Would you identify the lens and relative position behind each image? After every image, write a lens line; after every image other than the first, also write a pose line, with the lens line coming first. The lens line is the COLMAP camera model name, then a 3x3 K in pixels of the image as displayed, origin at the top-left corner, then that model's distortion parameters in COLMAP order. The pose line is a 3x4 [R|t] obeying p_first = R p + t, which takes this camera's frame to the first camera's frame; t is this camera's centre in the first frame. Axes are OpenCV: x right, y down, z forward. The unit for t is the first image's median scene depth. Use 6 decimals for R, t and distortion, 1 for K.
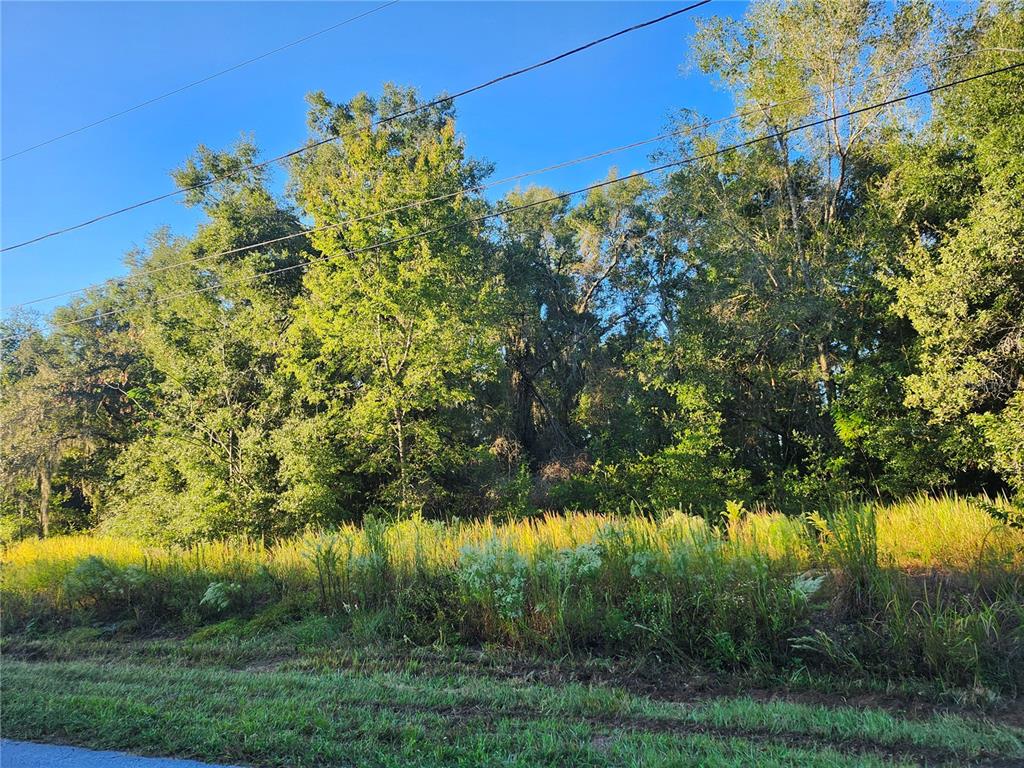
lens RADIAL K [[703.1, 0, 516.1], [0, 703.1, 388.0], [0, 0, 1]] dist [0.064919, -0.079056]
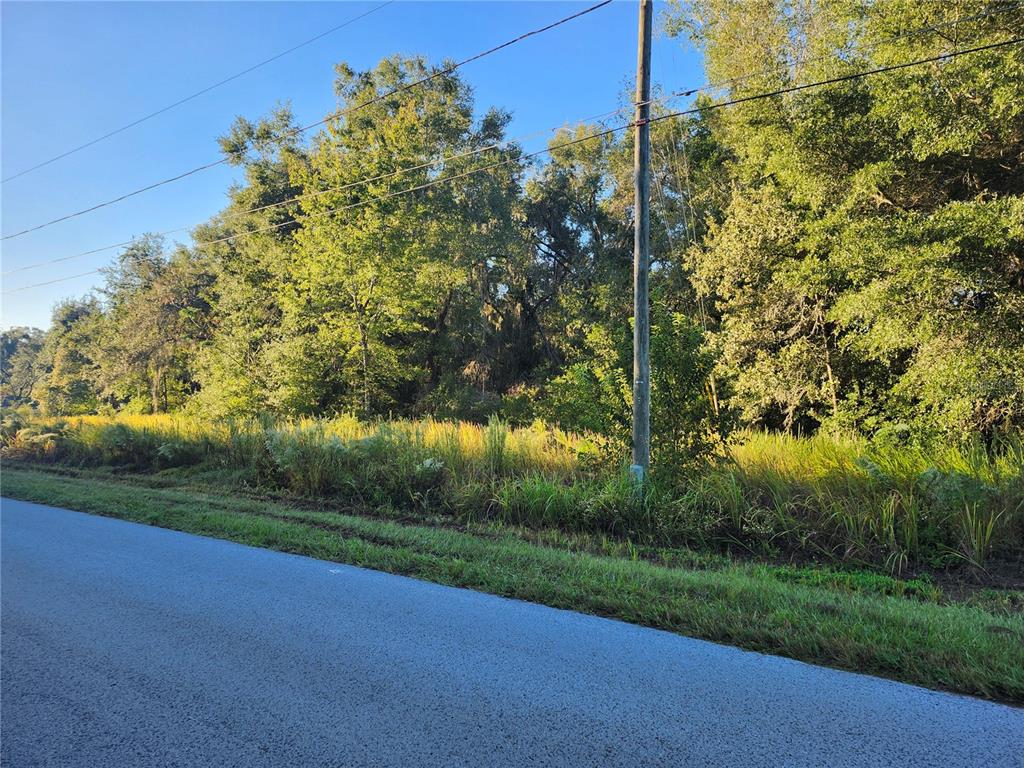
lens RADIAL K [[703.1, 0, 525.2], [0, 703.1, 384.2], [0, 0, 1]] dist [0.064919, -0.079056]
pose [[0.979115, 0.067225, -0.191872, 0.370163], [-0.044949, 0.991974, 0.118181, -0.045021], [0.198277, -0.107088, 0.974278, -0.211031]]
